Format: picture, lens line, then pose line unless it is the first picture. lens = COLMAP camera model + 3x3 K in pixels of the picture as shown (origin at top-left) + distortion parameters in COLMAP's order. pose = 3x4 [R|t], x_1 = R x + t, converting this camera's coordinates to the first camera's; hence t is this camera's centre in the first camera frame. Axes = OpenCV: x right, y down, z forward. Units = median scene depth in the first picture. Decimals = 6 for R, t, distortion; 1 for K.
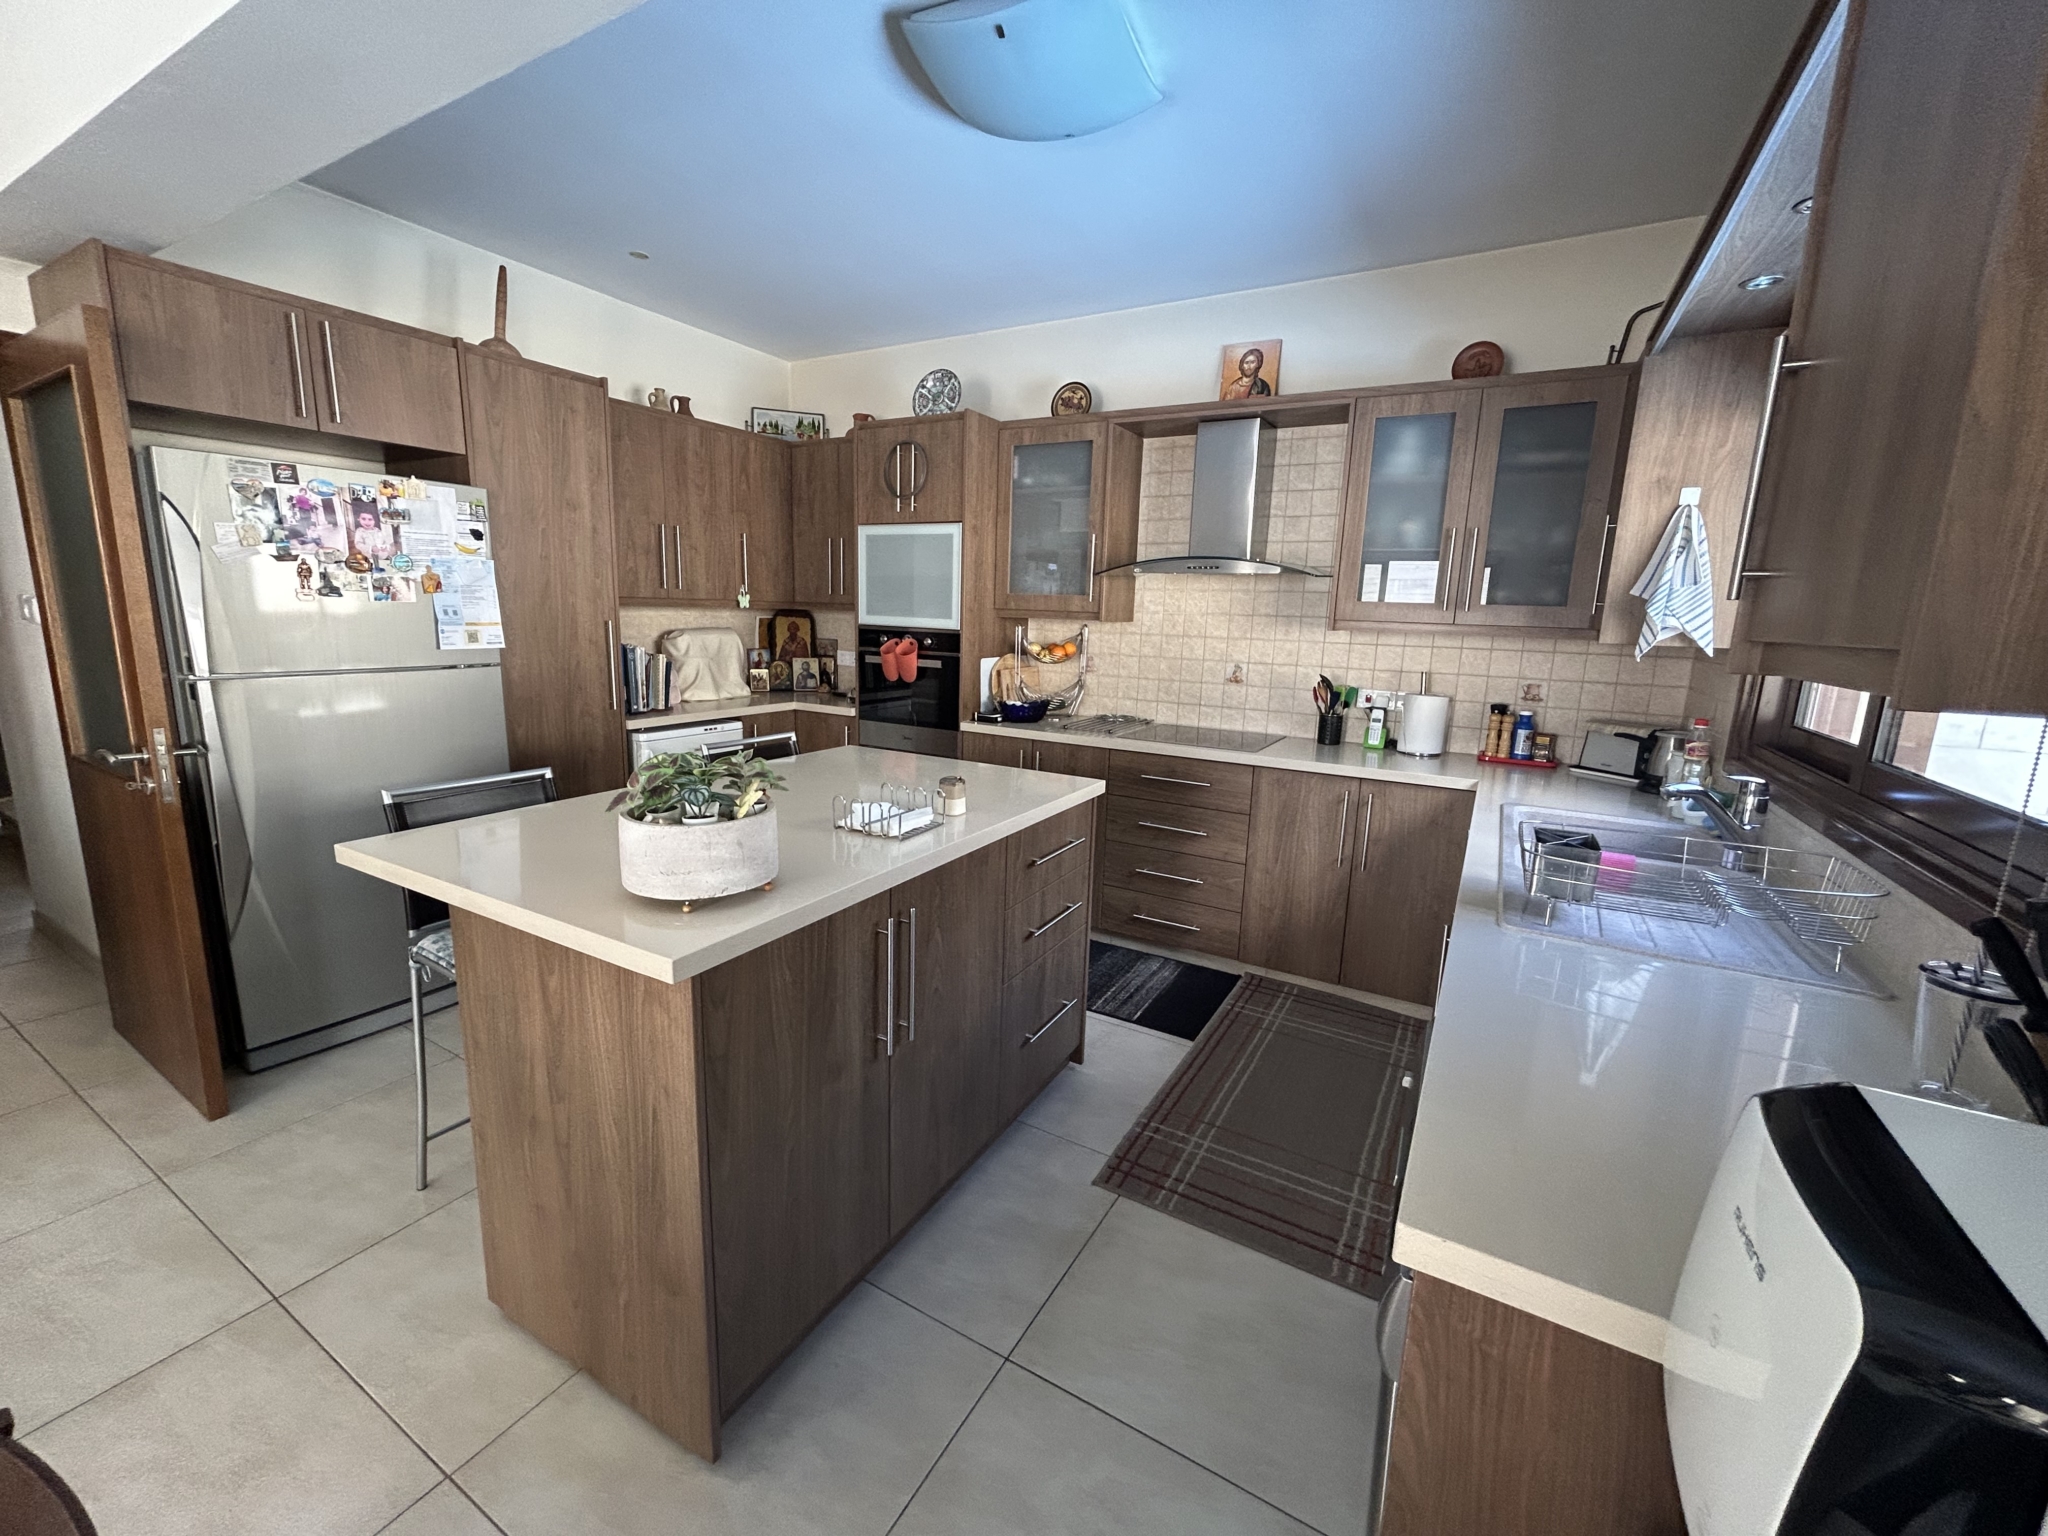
lens RADIAL K [[825.7, 0, 1025.7], [0, 825.7, 766.7], [0, 0, 1]] dist [0.000415, -0.000045]
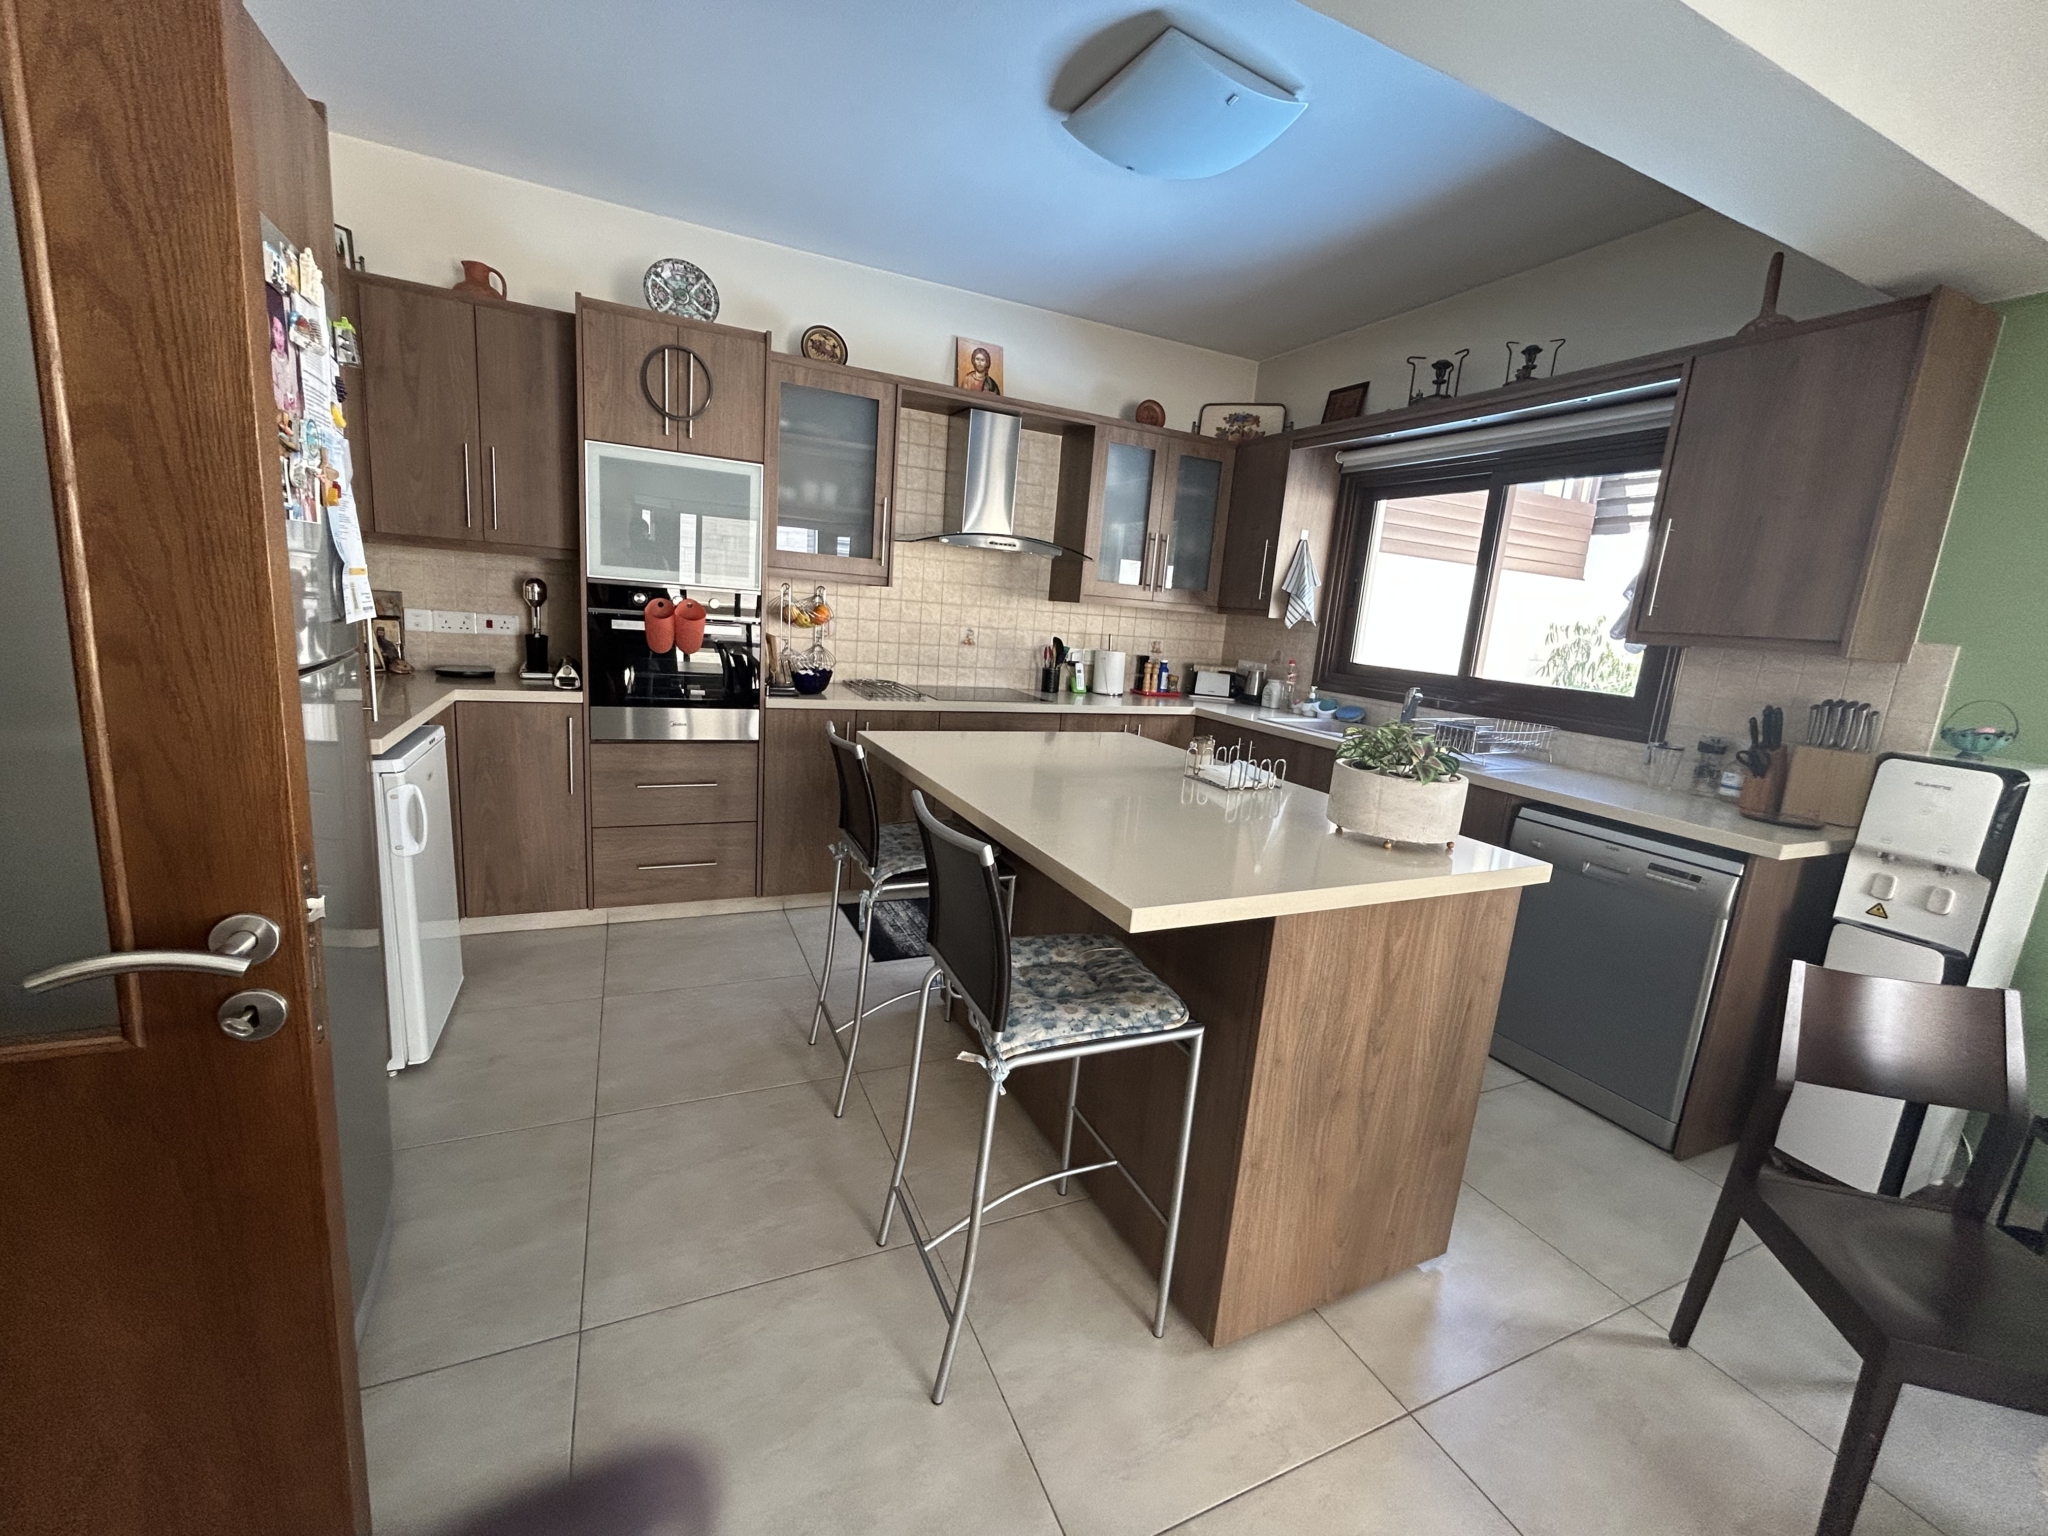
lens RADIAL K [[825.7, 0, 1018.3], [0, 825.7, 764.9], [0, 0, 1]] dist [0.000415, -0.000045]
pose [[0.587483, -0.142483, 0.796595, -0.646424], [0.095129, 0.989712, 0.106867, -0.054684], [-0.803626, 0.012997, 0.594993, 0.281306]]
